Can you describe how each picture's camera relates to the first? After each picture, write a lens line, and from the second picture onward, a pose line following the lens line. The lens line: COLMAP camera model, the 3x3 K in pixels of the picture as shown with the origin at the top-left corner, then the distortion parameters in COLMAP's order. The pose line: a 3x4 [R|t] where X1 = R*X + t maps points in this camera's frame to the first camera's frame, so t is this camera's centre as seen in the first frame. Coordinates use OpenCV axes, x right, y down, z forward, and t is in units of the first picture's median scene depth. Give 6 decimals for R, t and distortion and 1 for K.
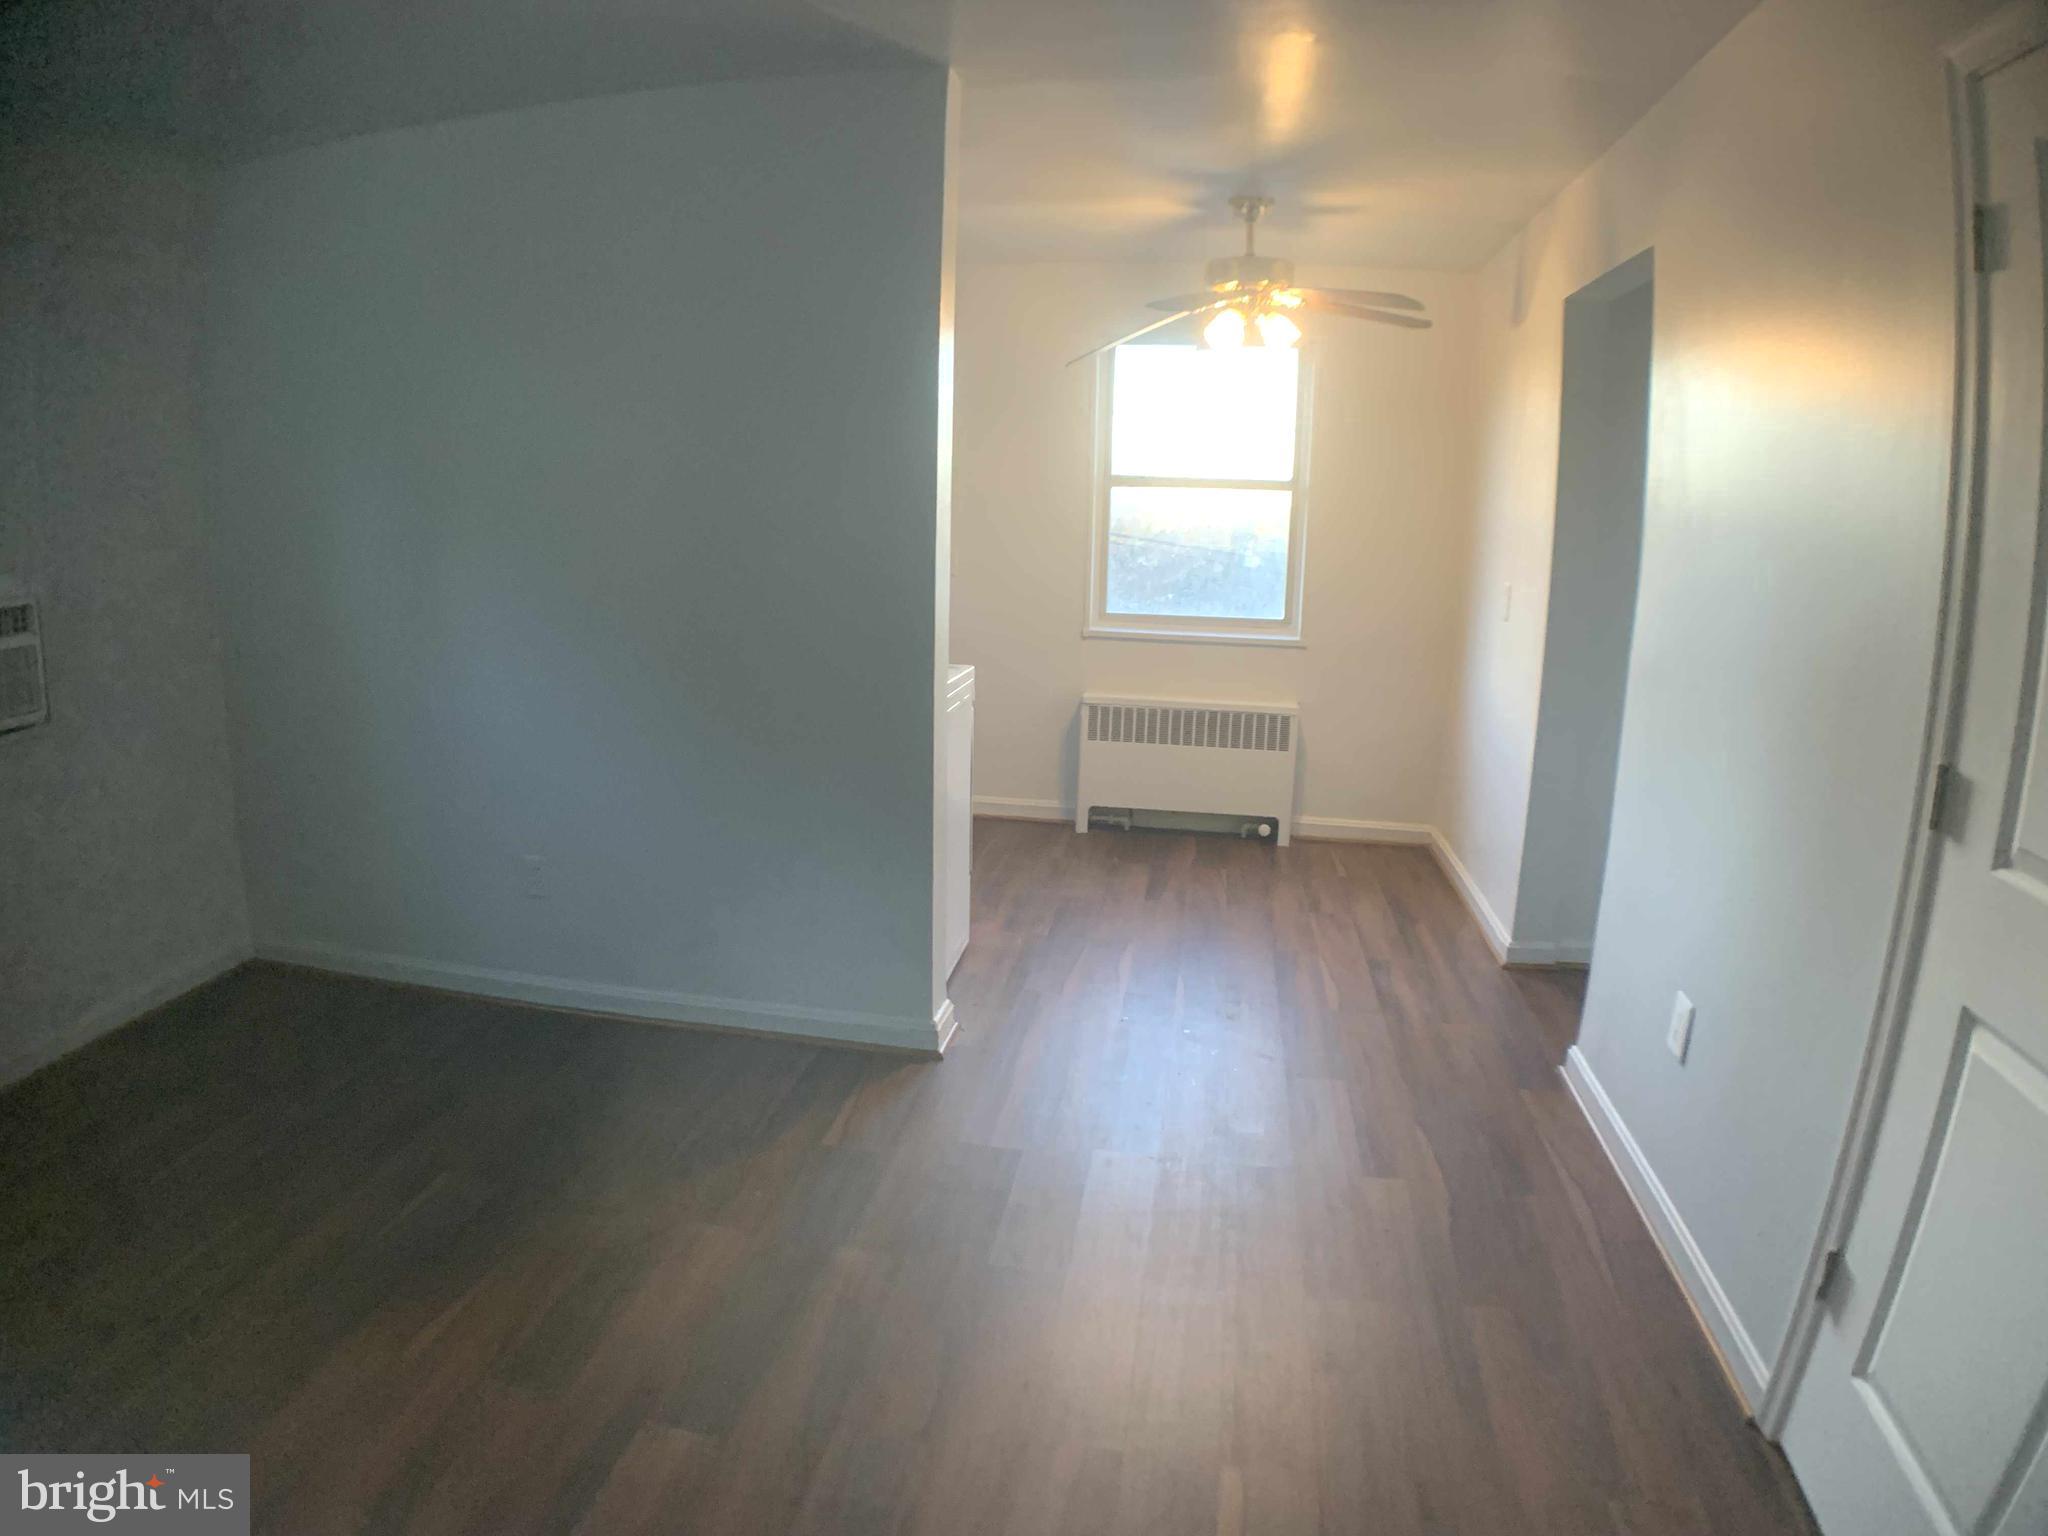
lens RADIAL K [[1200.5, 0, 1018.2], [0, 1200.5, 745.8], [0, 0, 1]] dist [-0.167769, 0.035185]
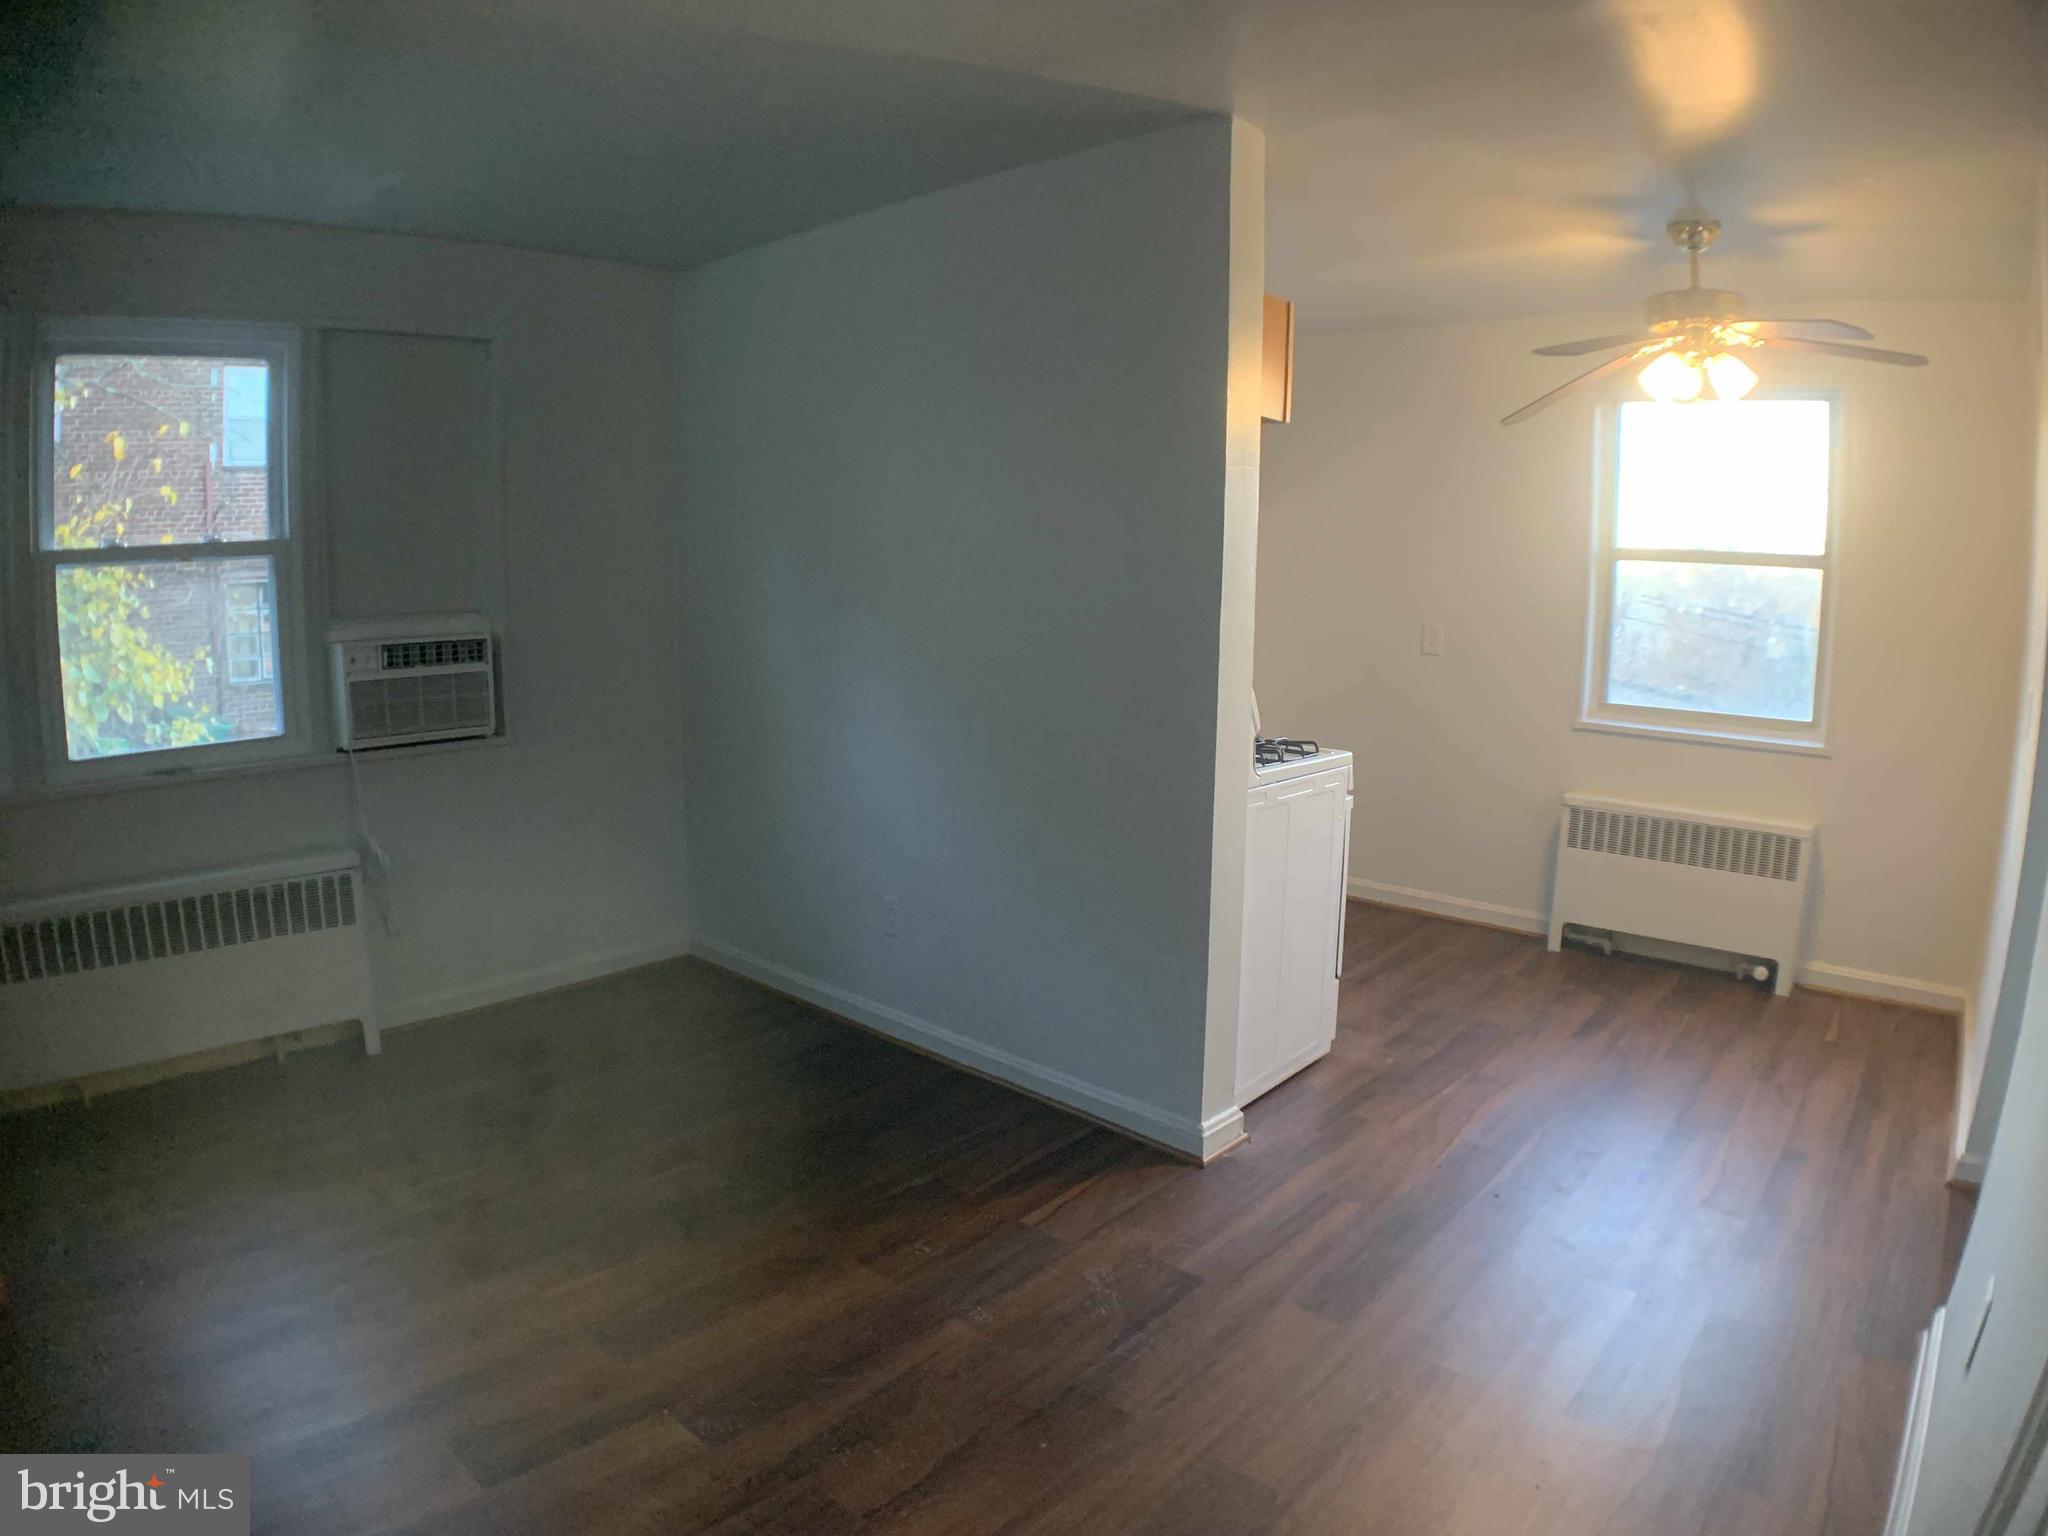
lens RADIAL K [[1212.0, 0, 1024.2], [0, 1212.0, 733.6], [0, 0, 1]] dist [-0.206917, 0.039103]
pose [[0.851577, 0.062121, -0.520535, 0.159025], [-0.099013, 0.994142, -0.043340, -0.011205], [0.514794, 0.088447, 0.852739, 0.068870]]
